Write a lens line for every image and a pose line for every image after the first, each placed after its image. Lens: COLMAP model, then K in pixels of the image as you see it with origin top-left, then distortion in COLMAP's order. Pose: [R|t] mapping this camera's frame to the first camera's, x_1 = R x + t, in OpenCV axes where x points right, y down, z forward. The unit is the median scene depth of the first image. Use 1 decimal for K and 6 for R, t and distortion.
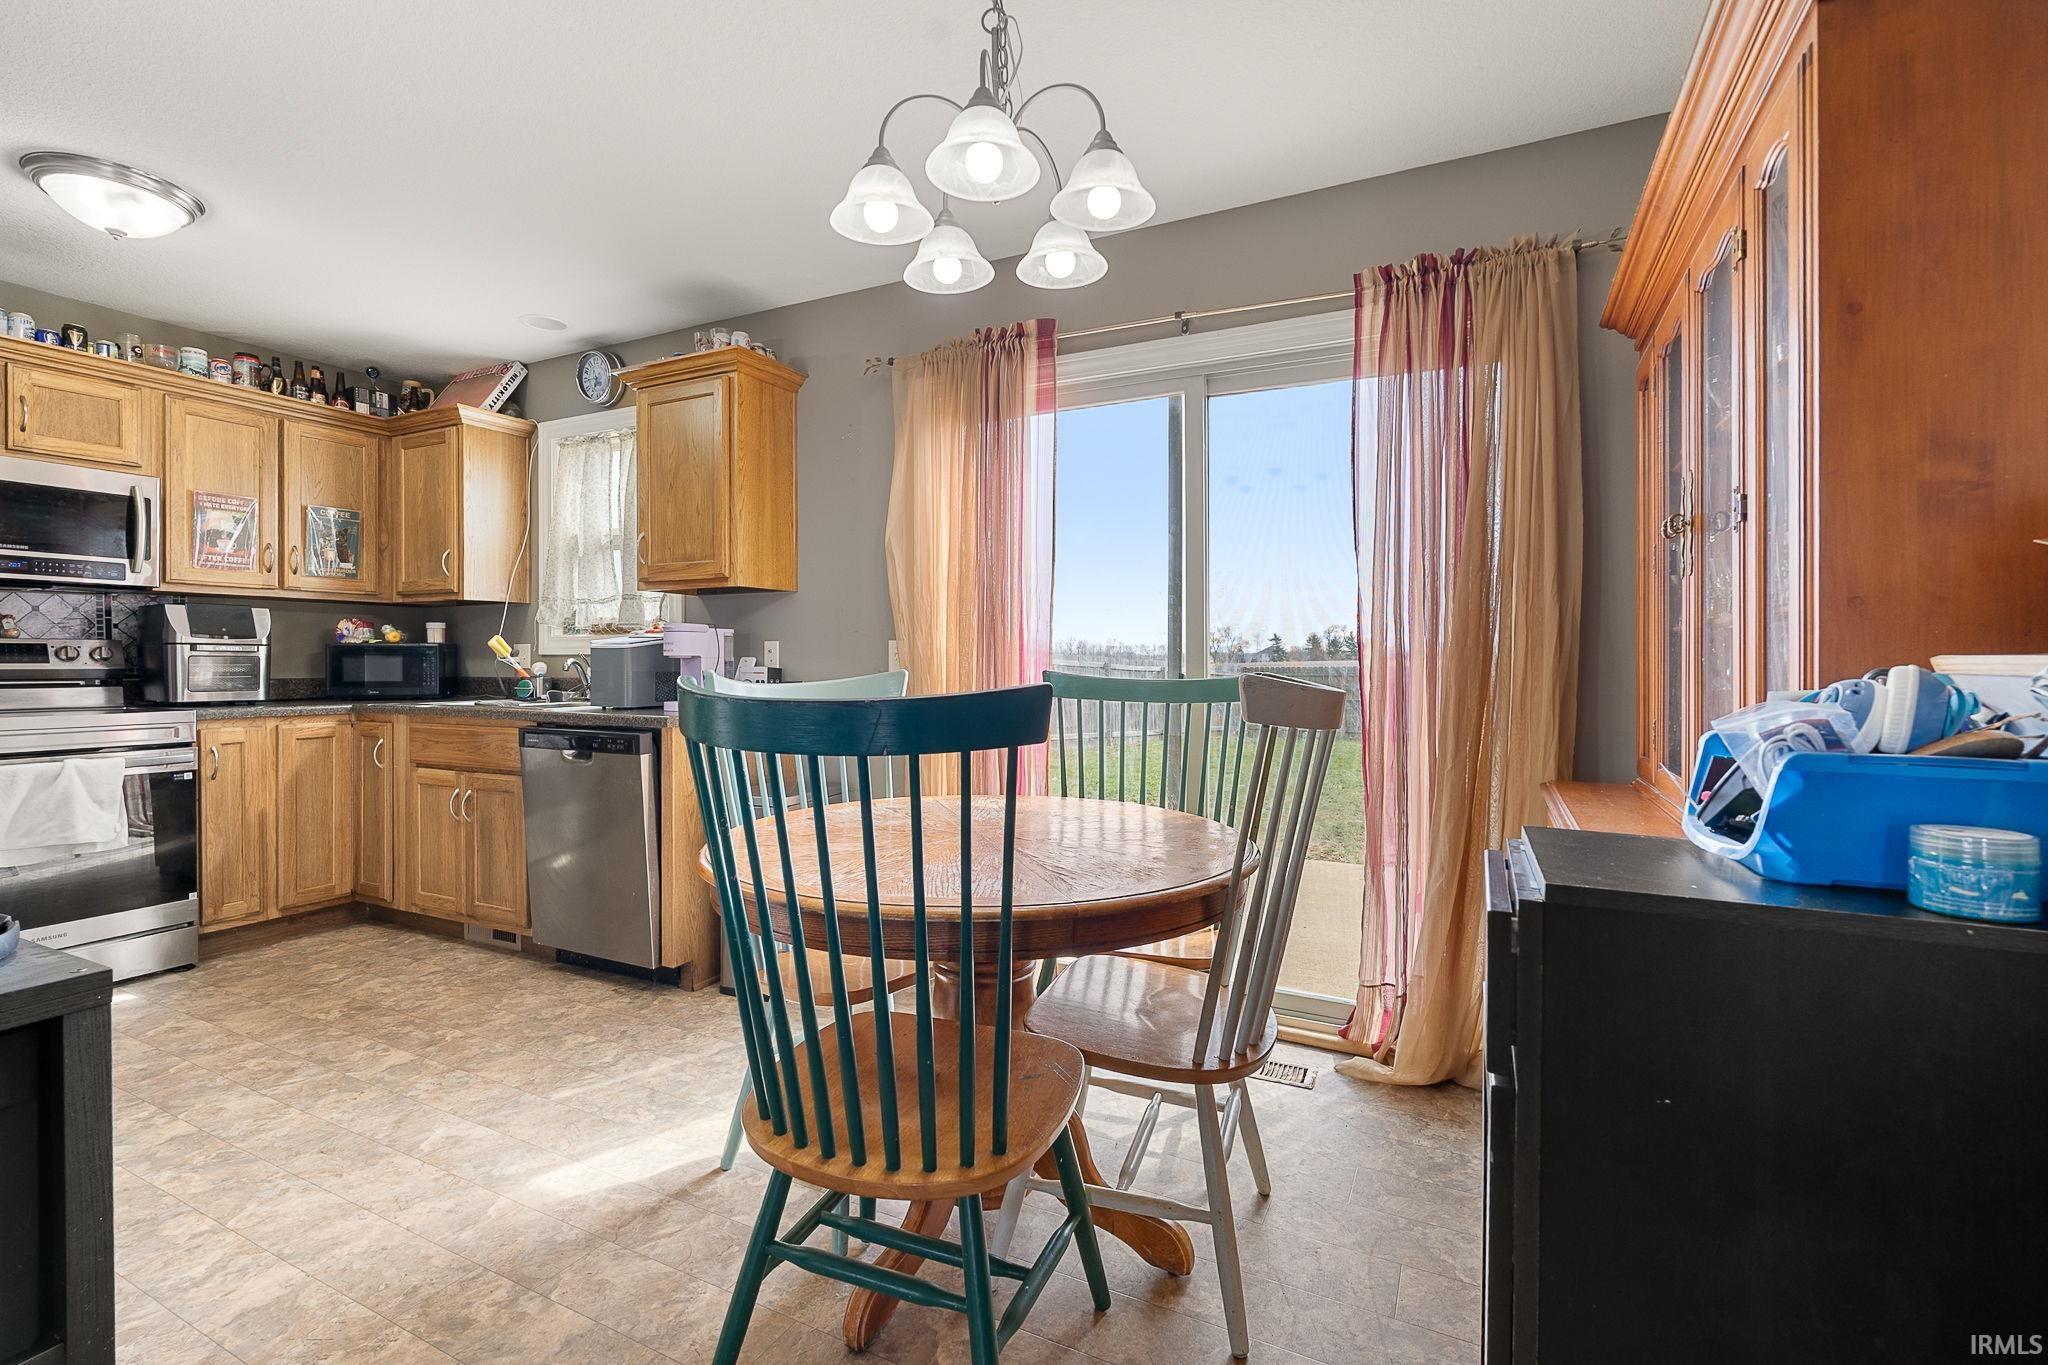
lens RADIAL K [[892.1, 0, 1024.7], [0, 892.1, 666.0], [0, 0, 1]] dist [-0.004240, 0.000552]
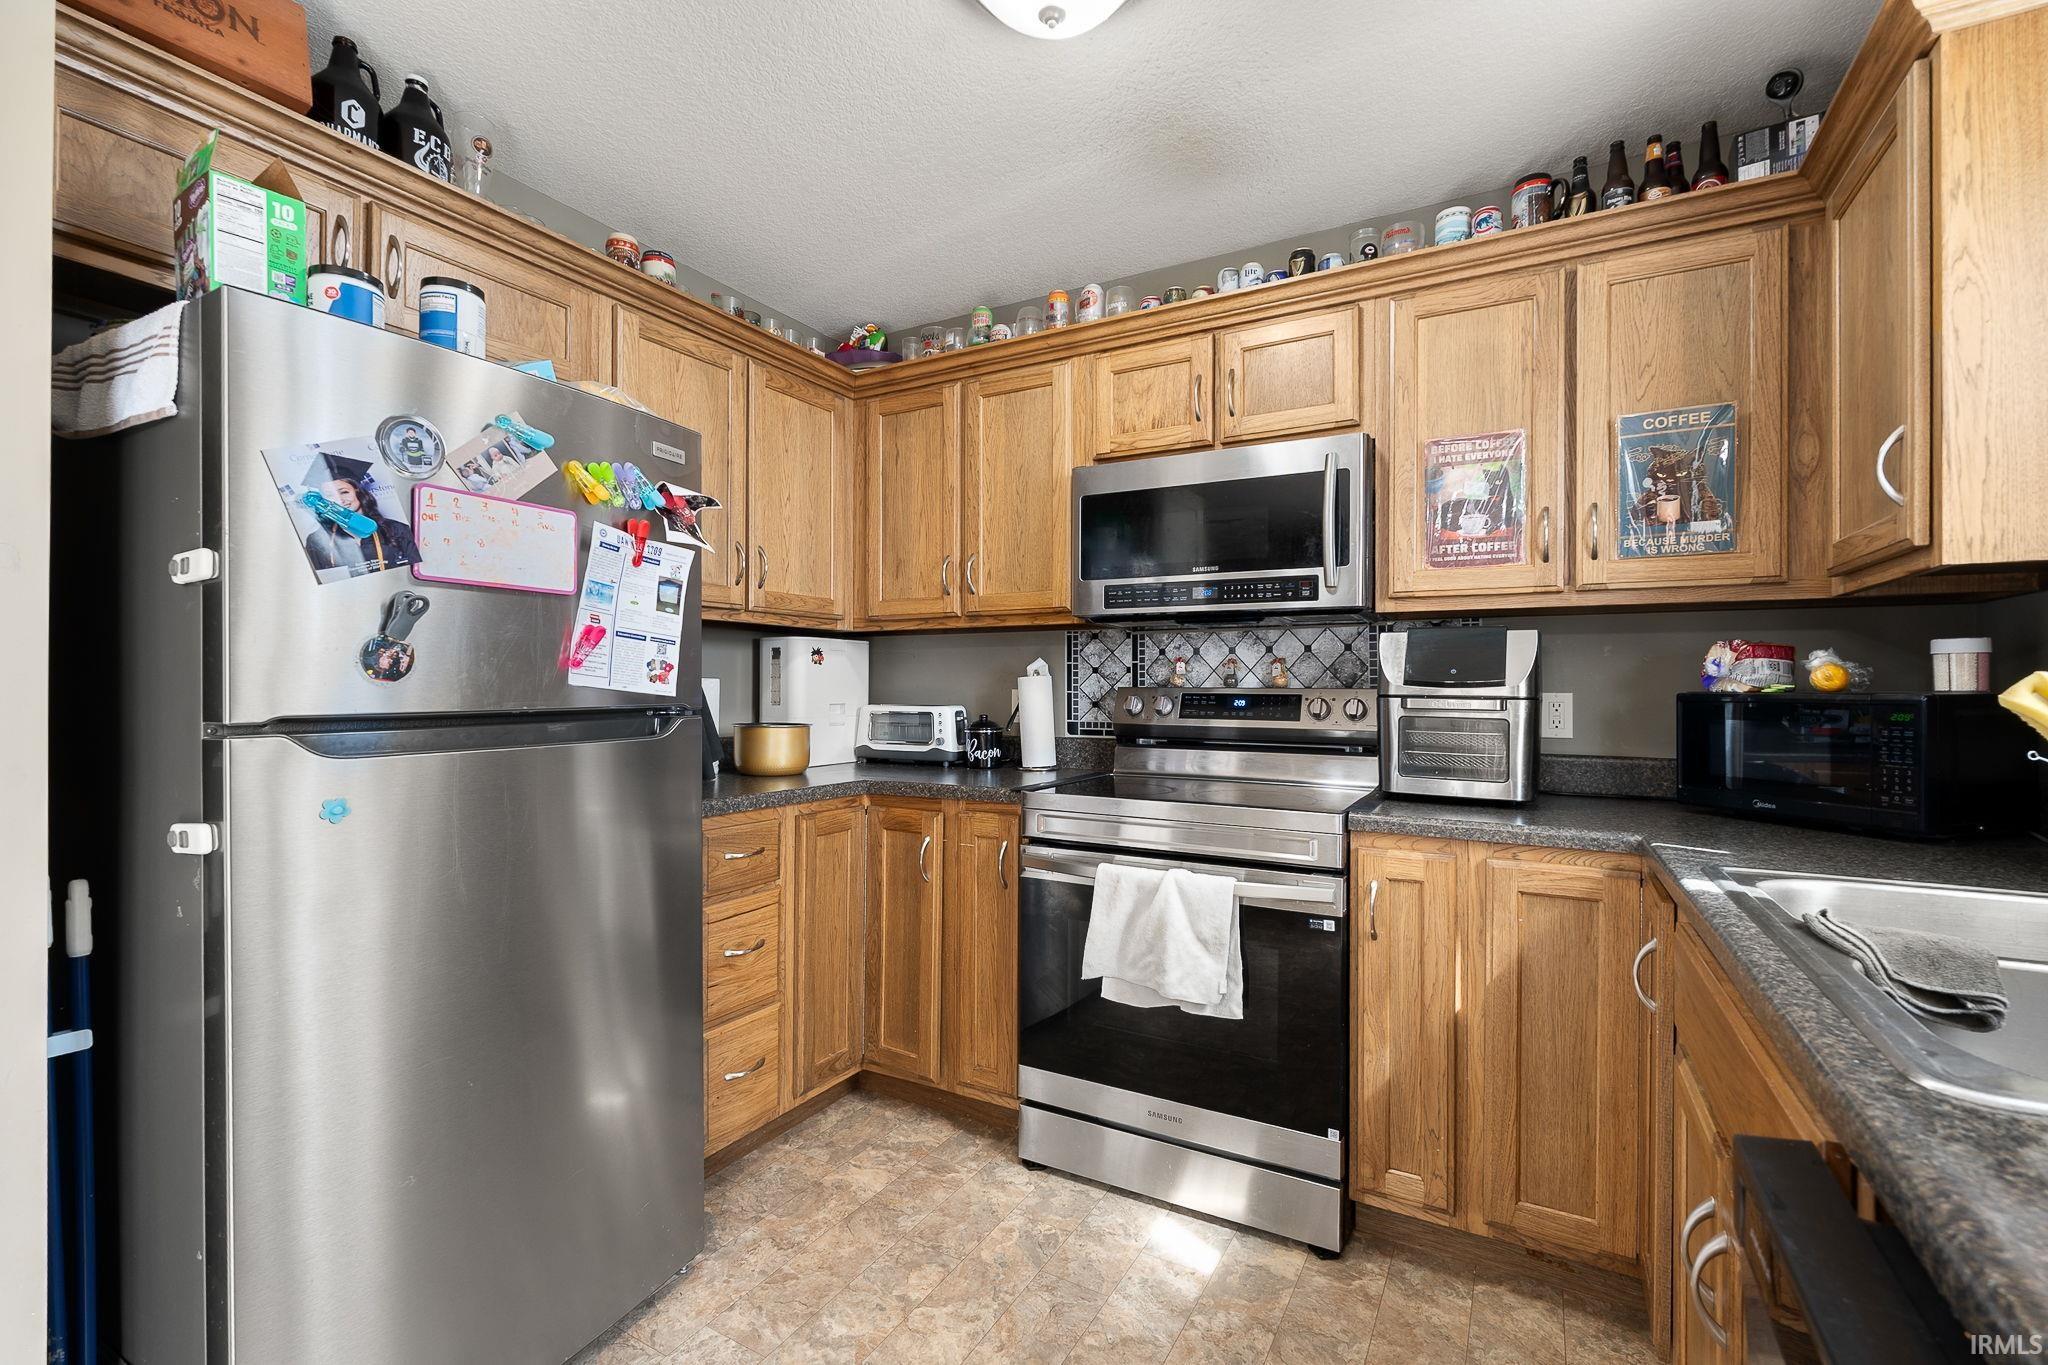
lens RADIAL K [[892.1, 0, 1031.4], [0, 892.1, 682.8], [0, 0, 1]] dist [-0.004240, 0.000552]
pose [[-0.046967, -0.001950, -0.998895, -0.322423], [-0.012341, 0.999923, -0.001372, -0.029903], [0.998820, 0.012263, -0.046987, 0.768049]]
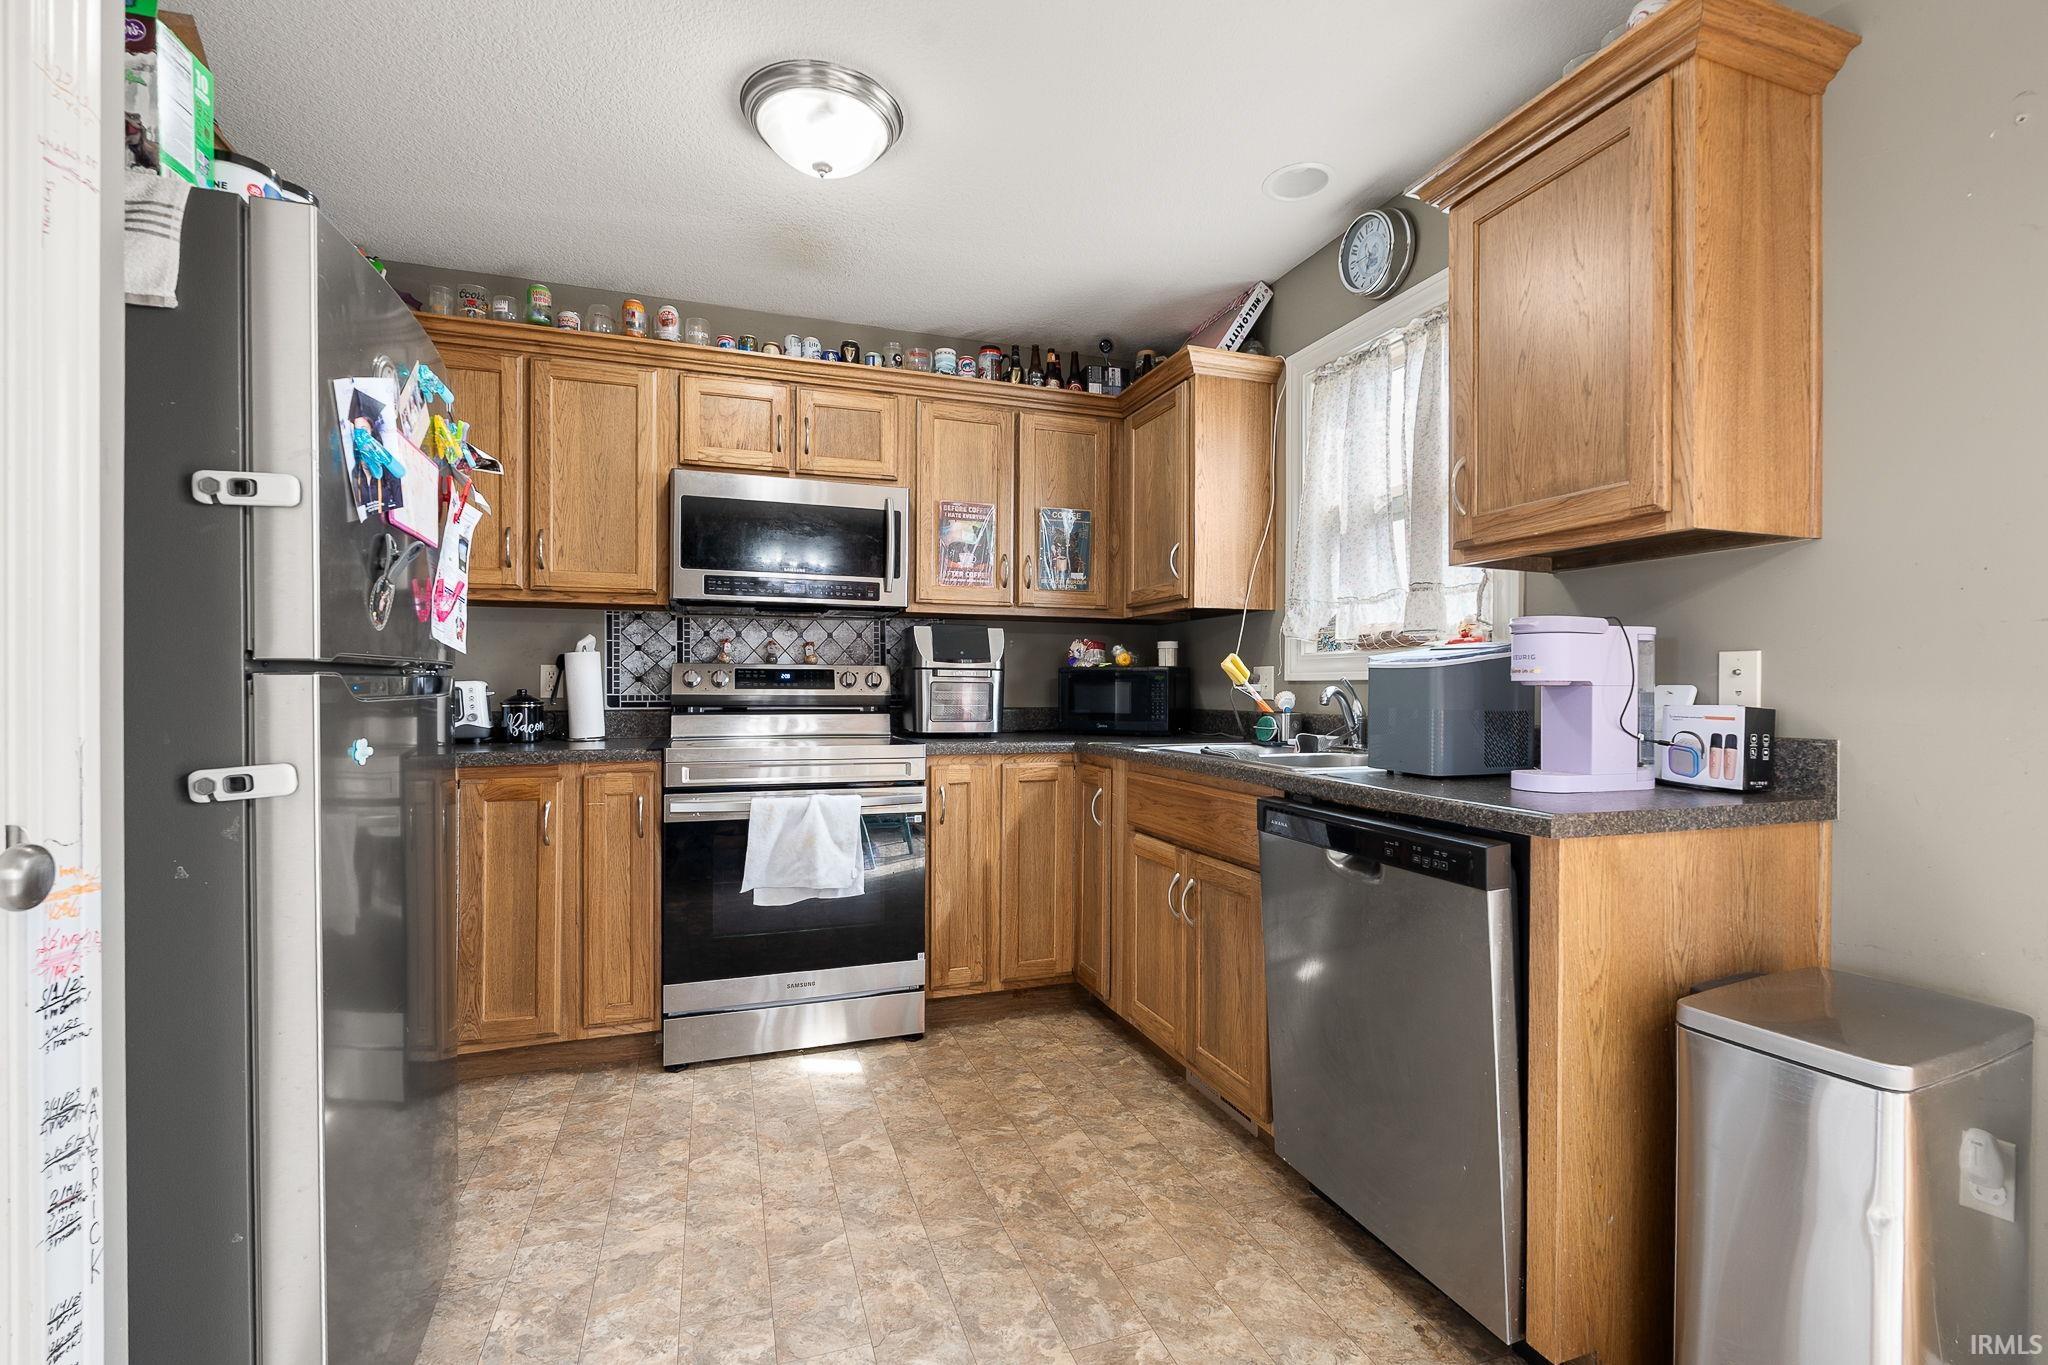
lens RADIAL K [[892.1, 0, 1032.3], [0, 892.1, 689.7], [0, 0, 1]] dist [-0.004240, 0.000552]
pose [[0.720497, 0.005872, -0.693434, -0.232522], [-0.009474, 0.999954, -0.001376, -0.003304], [0.693394, 0.007560, 0.720519, 0.410677]]
